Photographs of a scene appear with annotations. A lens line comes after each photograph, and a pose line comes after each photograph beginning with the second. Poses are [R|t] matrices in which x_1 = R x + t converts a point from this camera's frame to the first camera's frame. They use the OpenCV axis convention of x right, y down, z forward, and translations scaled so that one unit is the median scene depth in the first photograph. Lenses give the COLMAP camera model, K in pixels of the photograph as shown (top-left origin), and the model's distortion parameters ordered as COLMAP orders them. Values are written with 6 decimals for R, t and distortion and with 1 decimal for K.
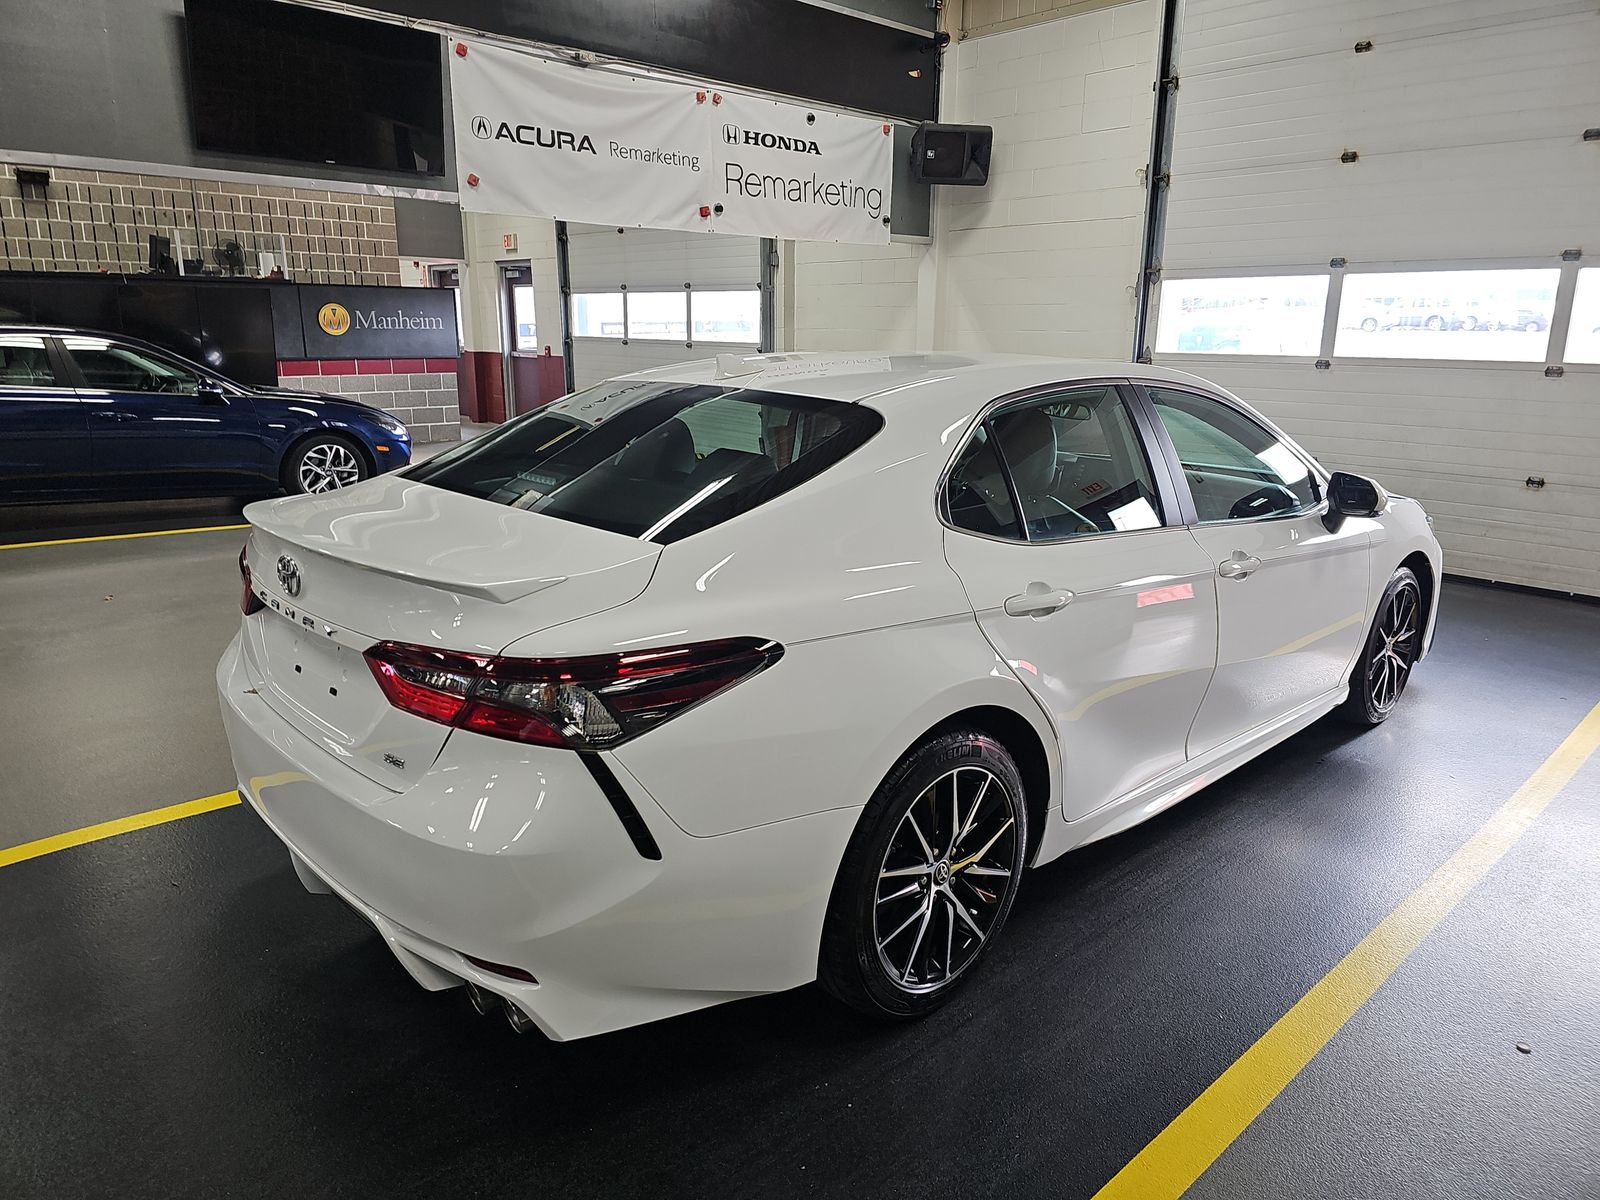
lens RADIAL K [[1051.3, 0, 831.0], [0, 1051.3, 593.6], [0, 0, 1]] dist [0.037210, -0.042848]
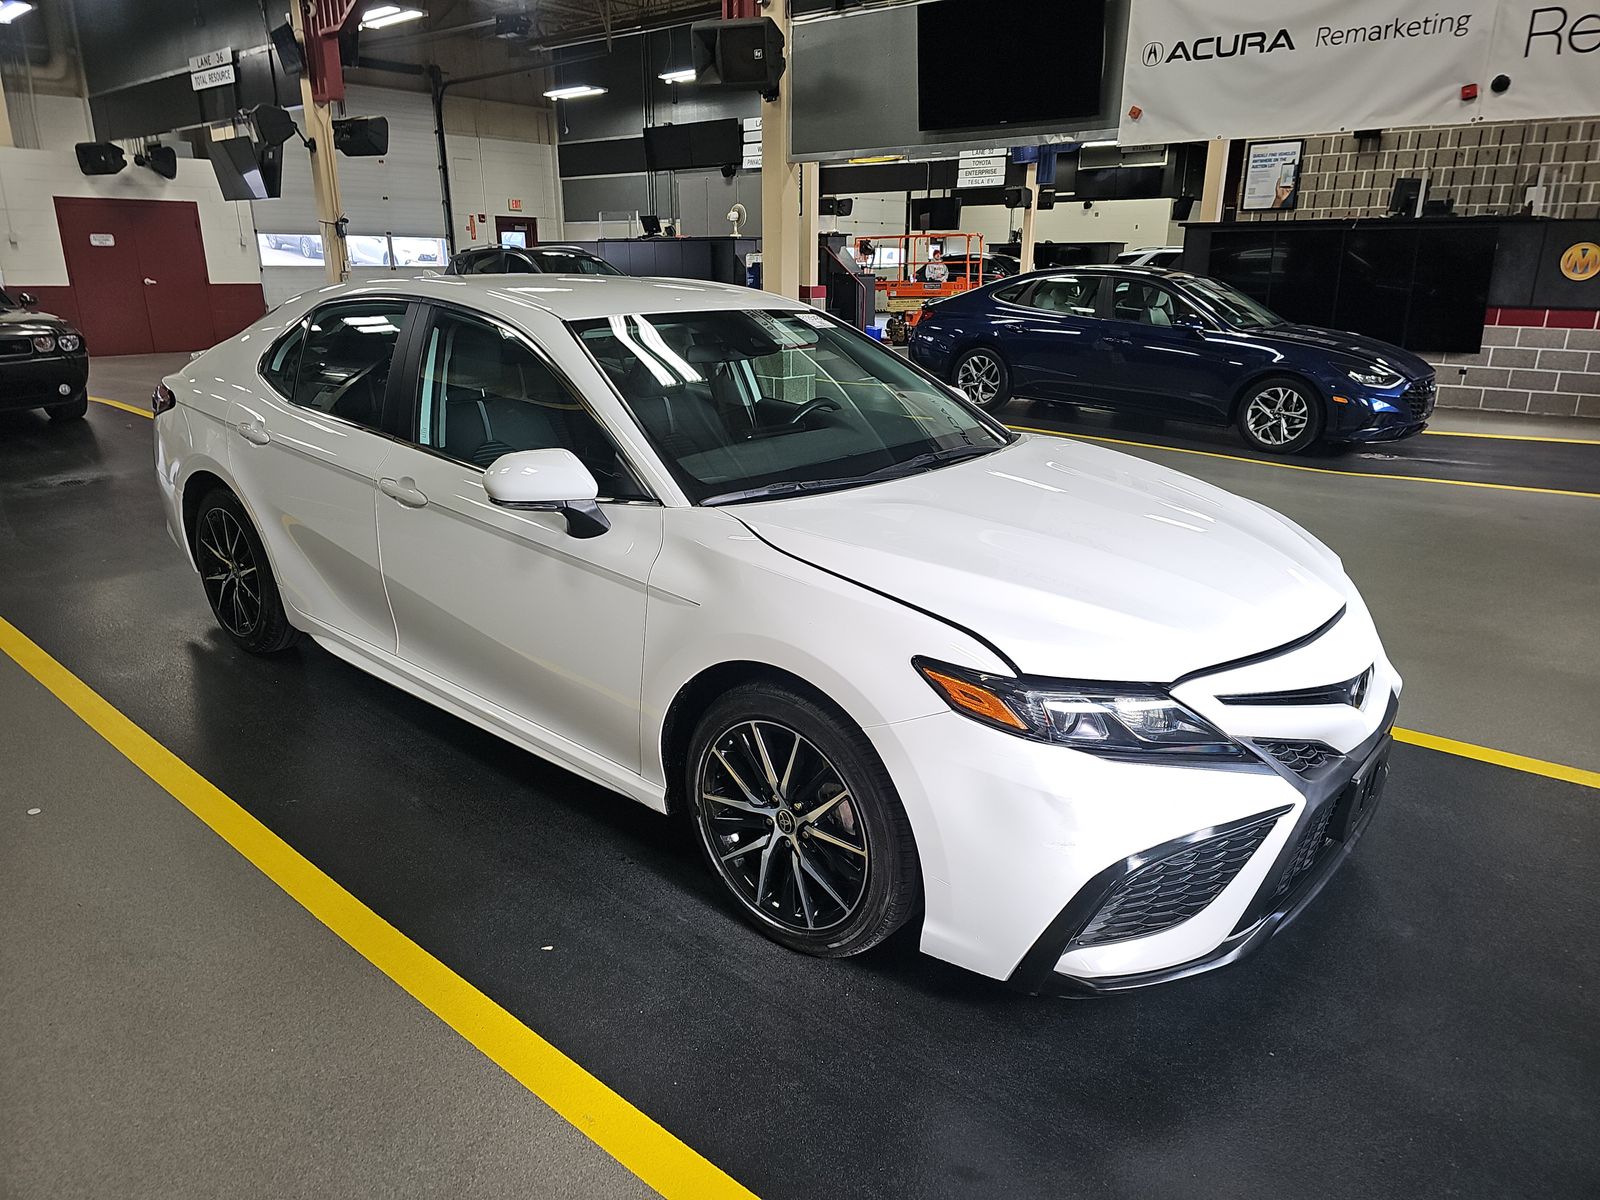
lens RADIAL K [[1051.3, 0, 799.9], [0, 1051.3, 598.2], [0, 0, 1]] dist [0.037210, -0.042848]
pose [[0.097413, 0.292433, -0.951312, 0.652054], [-0.246241, 0.933221, 0.261657, -0.140086], [0.964301, 0.208763, 0.162917, 0.590408]]
